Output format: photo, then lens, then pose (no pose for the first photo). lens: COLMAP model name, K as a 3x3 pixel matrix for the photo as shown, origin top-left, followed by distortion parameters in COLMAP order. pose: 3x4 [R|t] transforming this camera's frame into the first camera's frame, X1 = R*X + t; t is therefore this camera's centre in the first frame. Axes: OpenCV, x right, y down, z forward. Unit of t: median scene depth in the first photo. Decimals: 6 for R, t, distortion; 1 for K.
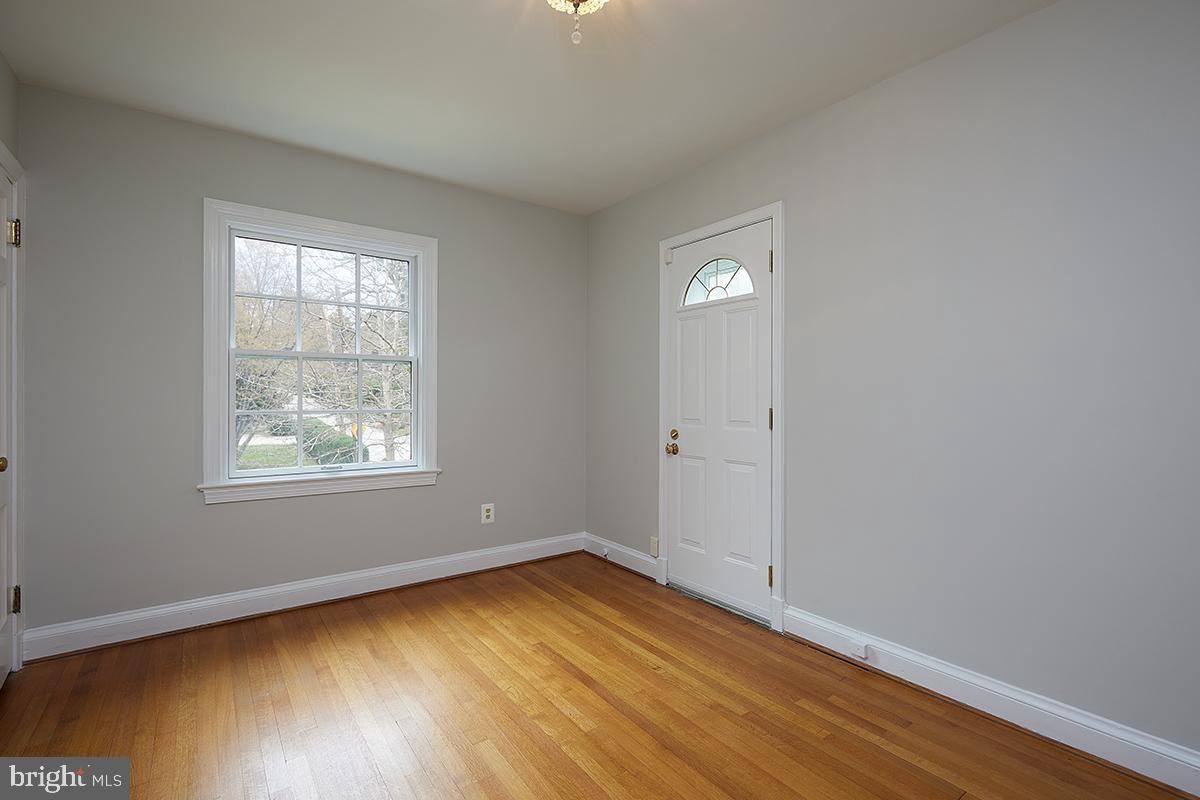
lens RADIAL K [[547.7, 0, 610.1], [0, 547.7, 396.1], [0, 0, 1]] dist [-0.001437, -0.000222]
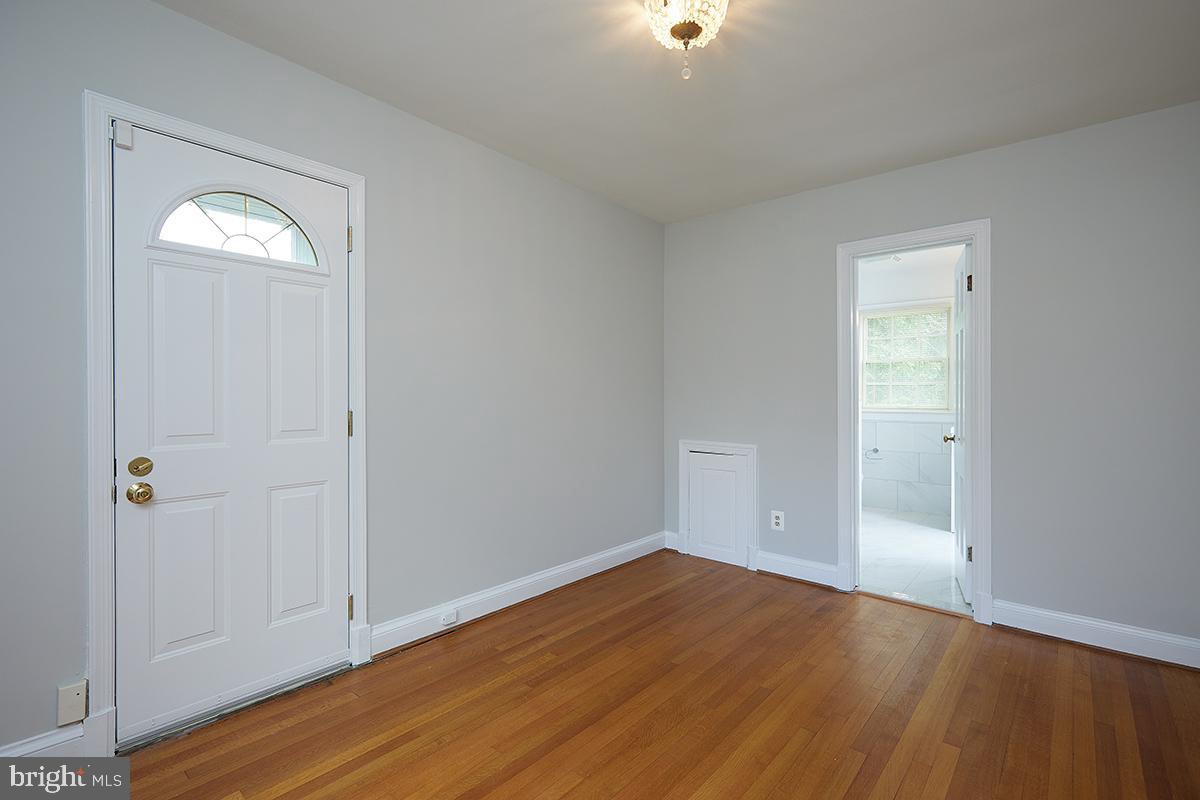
lens RADIAL K [[547.7, 0, 606.4], [0, 547.7, 399.1], [0, 0, 1]] dist [-0.001437, -0.000222]
pose [[-0.224752, -0.007155, 0.974390, -0.635466], [-0.003343, 0.999973, 0.006572, -0.003874], [-0.974410, -0.001780, -0.224770, 0.811882]]
